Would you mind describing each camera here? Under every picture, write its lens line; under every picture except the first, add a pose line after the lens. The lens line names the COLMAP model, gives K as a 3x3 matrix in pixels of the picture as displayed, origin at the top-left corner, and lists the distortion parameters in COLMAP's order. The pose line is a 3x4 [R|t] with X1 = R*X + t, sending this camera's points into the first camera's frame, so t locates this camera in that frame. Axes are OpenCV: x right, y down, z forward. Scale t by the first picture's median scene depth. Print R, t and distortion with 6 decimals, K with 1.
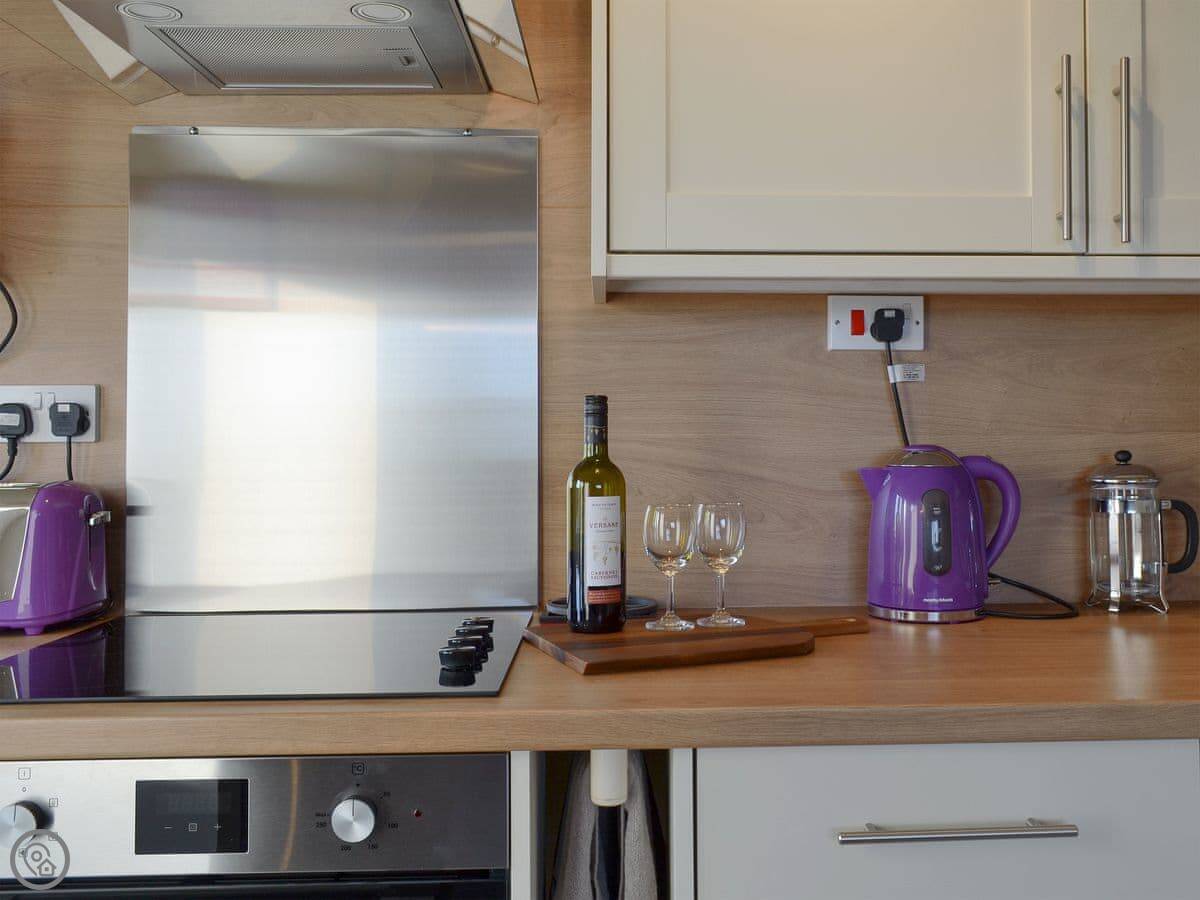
lens RADIAL K [[1186.5, 0, 600.0], [0, 1186.5, 450.0], [0, 0, 1]] dist [-0.000387, -0.014619]
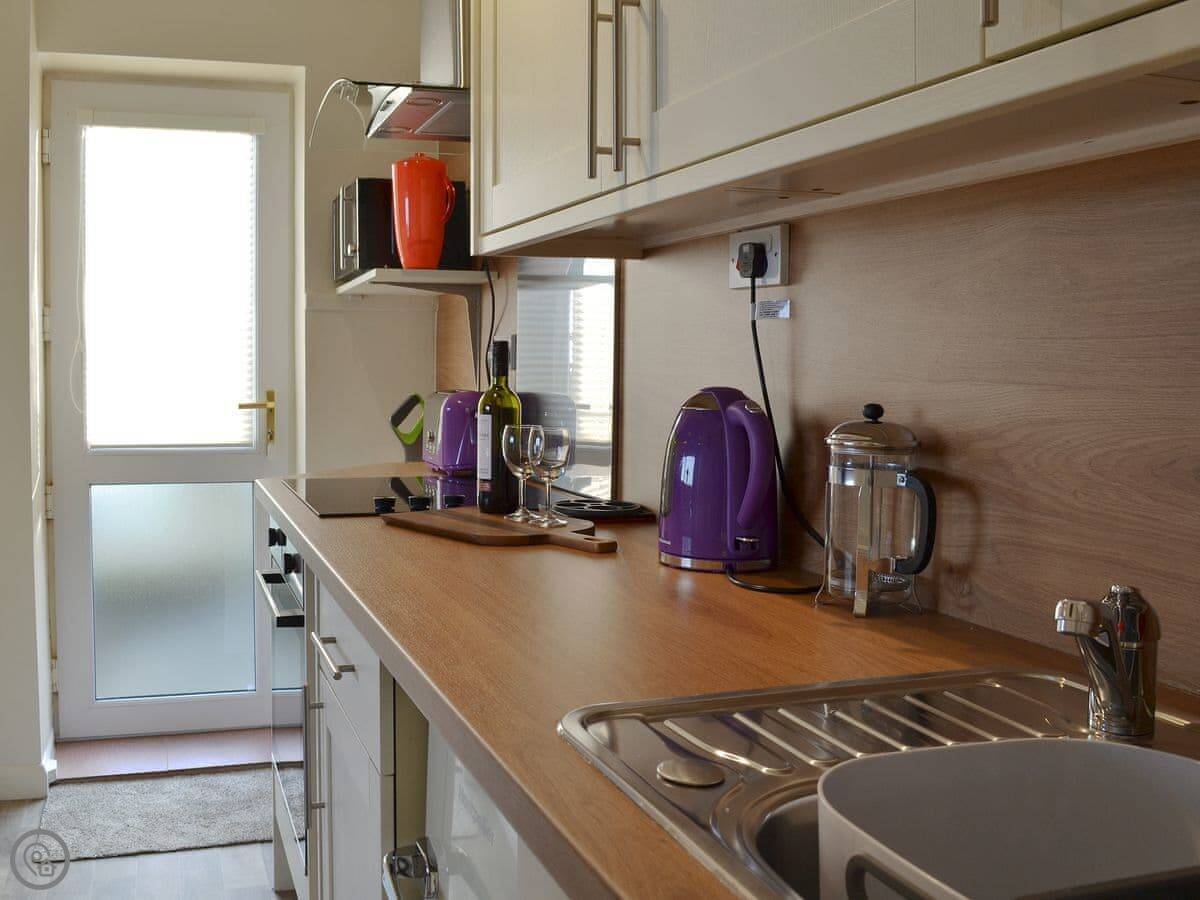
lens RADIAL K [[1186.5, 0, 600.0], [0, 1186.5, 450.0], [0, 0, 1]] dist [-0.000387, -0.014619]
pose [[0.310937, 0.078921, -0.947148, 1.133887], [-0.030385, 0.996863, 0.073088, -0.020717], [0.949945, 0.006053, 0.312360, 0.608573]]
